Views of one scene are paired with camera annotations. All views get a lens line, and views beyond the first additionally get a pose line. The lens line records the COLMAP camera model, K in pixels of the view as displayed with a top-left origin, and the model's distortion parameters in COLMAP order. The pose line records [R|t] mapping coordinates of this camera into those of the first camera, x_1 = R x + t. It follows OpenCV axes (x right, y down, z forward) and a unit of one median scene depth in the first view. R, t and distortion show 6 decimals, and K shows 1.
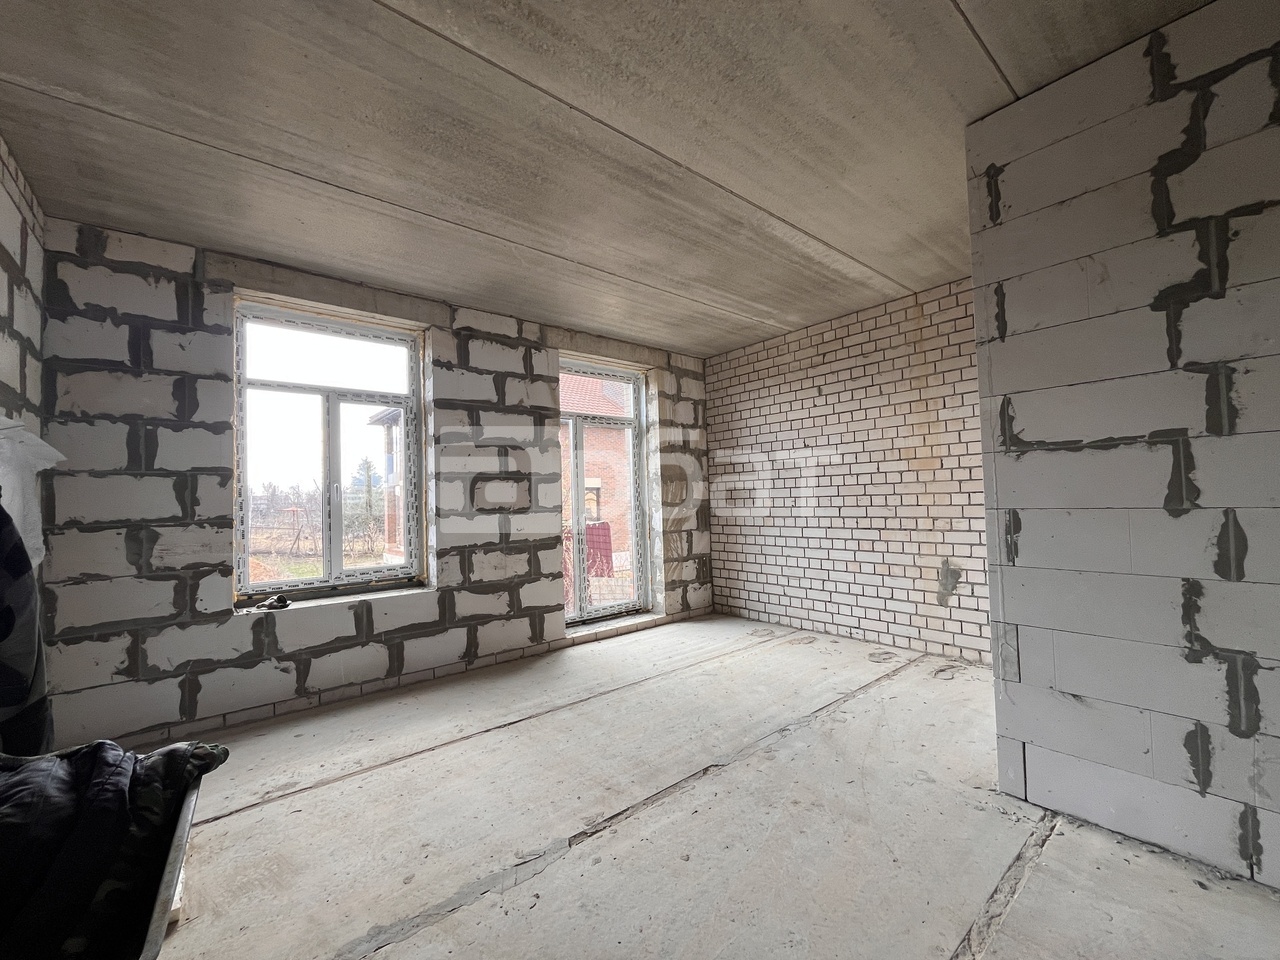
lens RADIAL K [[518.7, 0, 636.0], [0, 518.7, 484.7], [0, 0, 1]] dist [-0.002895, -0.000406]
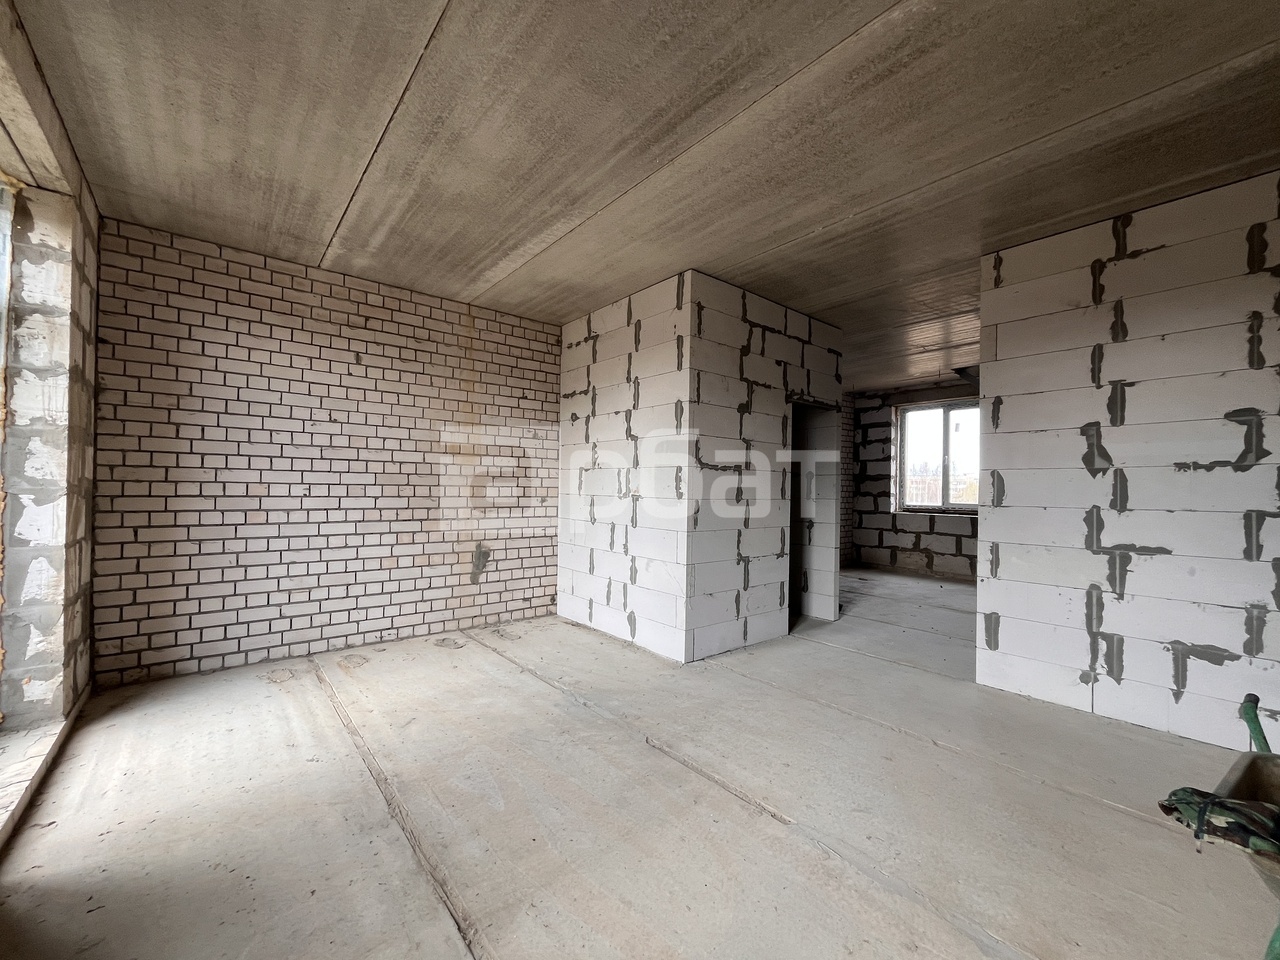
lens RADIAL K [[518.7, 0, 636.0], [0, 518.7, 484.7], [0, 0, 1]] dist [-0.002895, -0.000406]
pose [[0.000722, 0.034649, 0.999399, -0.619972], [-0.047136, 0.998290, -0.034576, 0.039676], [-0.998888, -0.047082, 0.002354, 0.707169]]
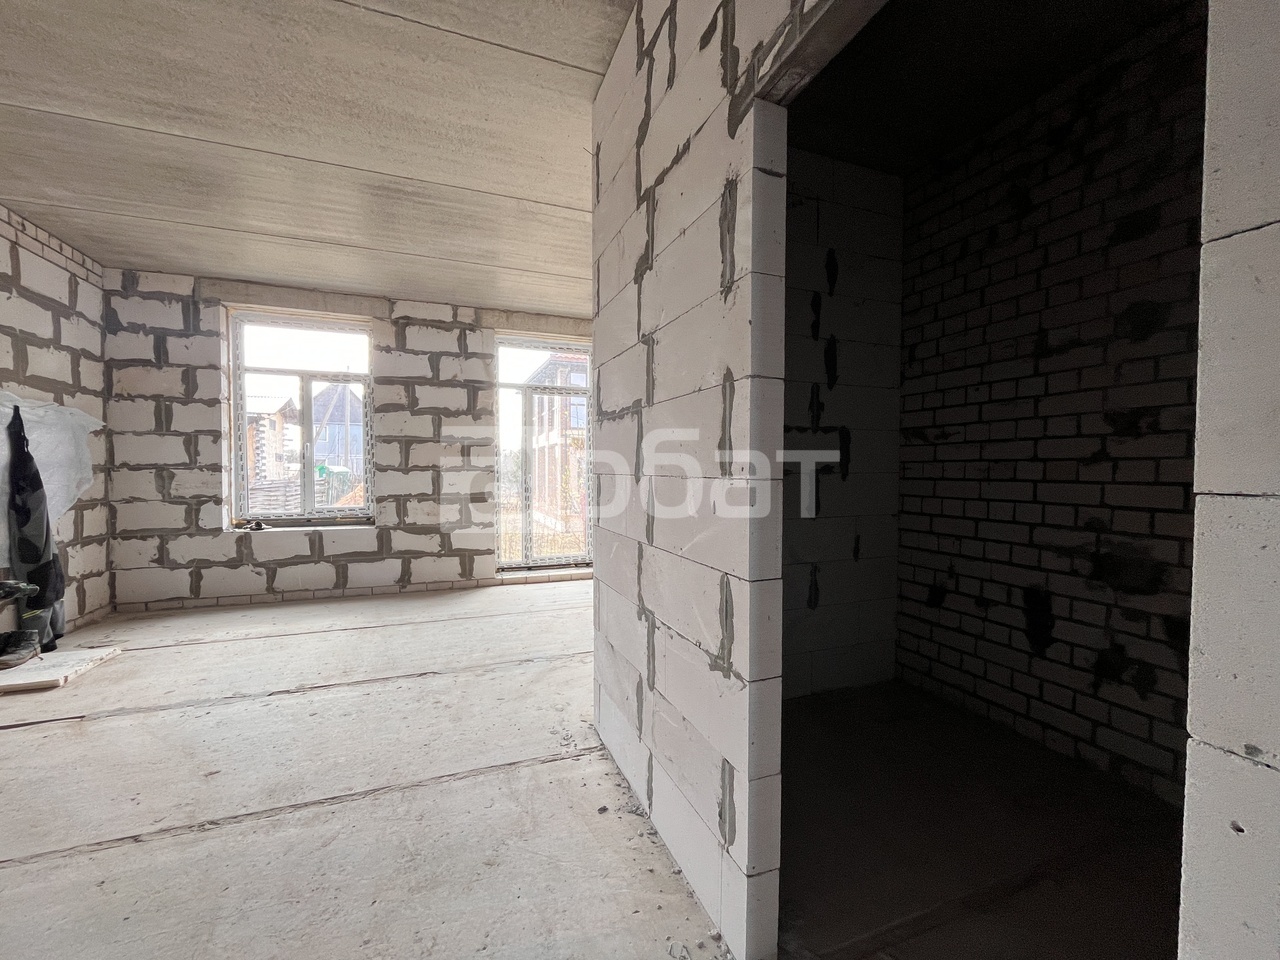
lens RADIAL K [[518.7, 0, 636.0], [0, 518.7, 484.7], [0, 0, 1]] dist [-0.002895, -0.000406]
pose [[0.947027, 0.041861, -0.318414, 0.671507], [-0.021323, 0.997477, 0.067715, -0.003509], [0.320445, -0.057338, 0.945530, -0.000054]]
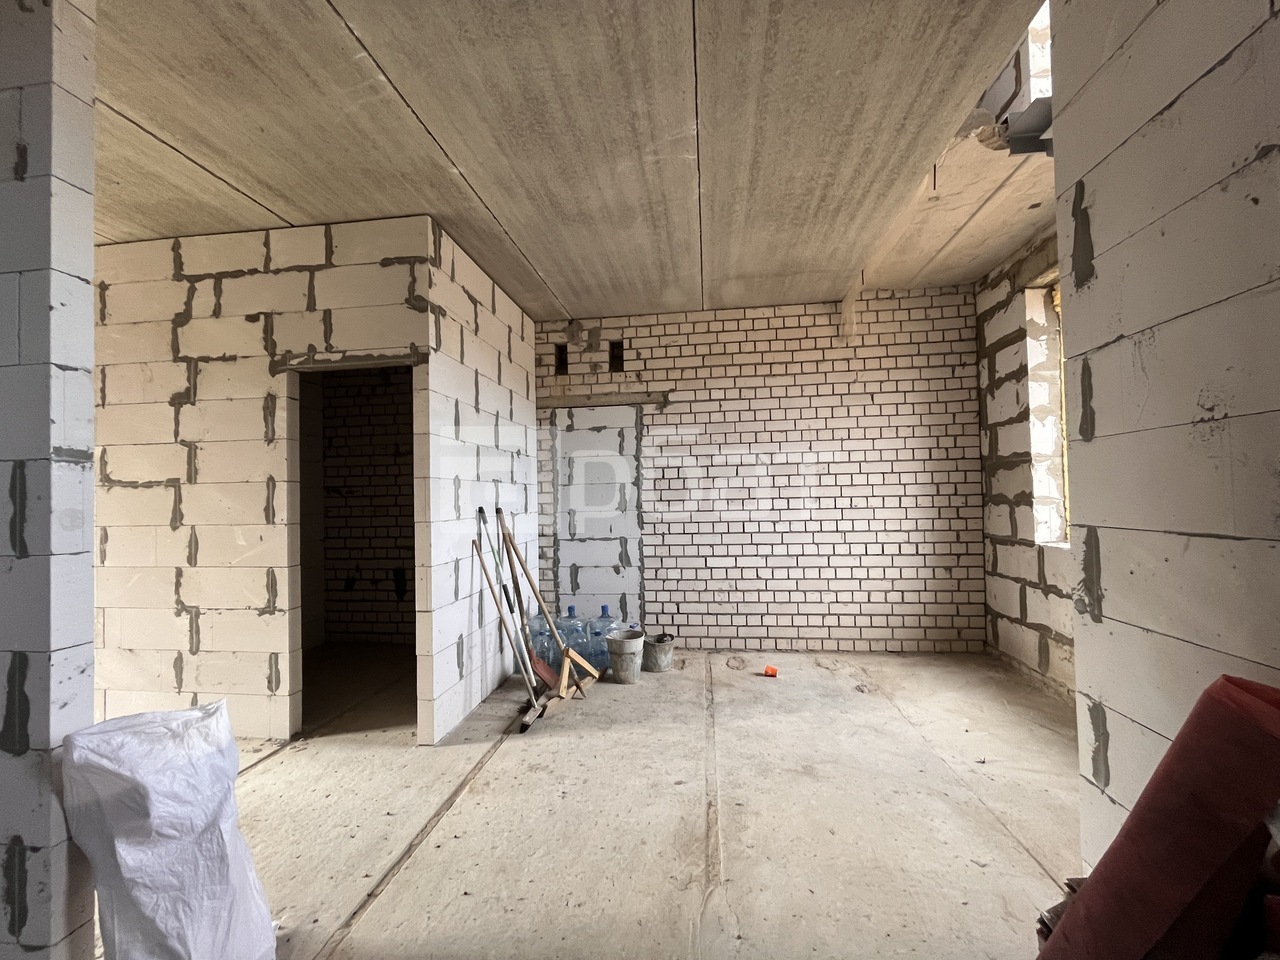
lens RADIAL K [[518.6, 0, 637.1], [0, 518.6, 484.8], [0, 0, 1]] dist [-0.003943, -0.000119]
pose [[0.731049, 0.028517, 0.681728, 0.484642], [-0.022134, 0.999592, -0.018078, -0.043544], [-0.681965, -0.001873, 0.731382, -0.607331]]
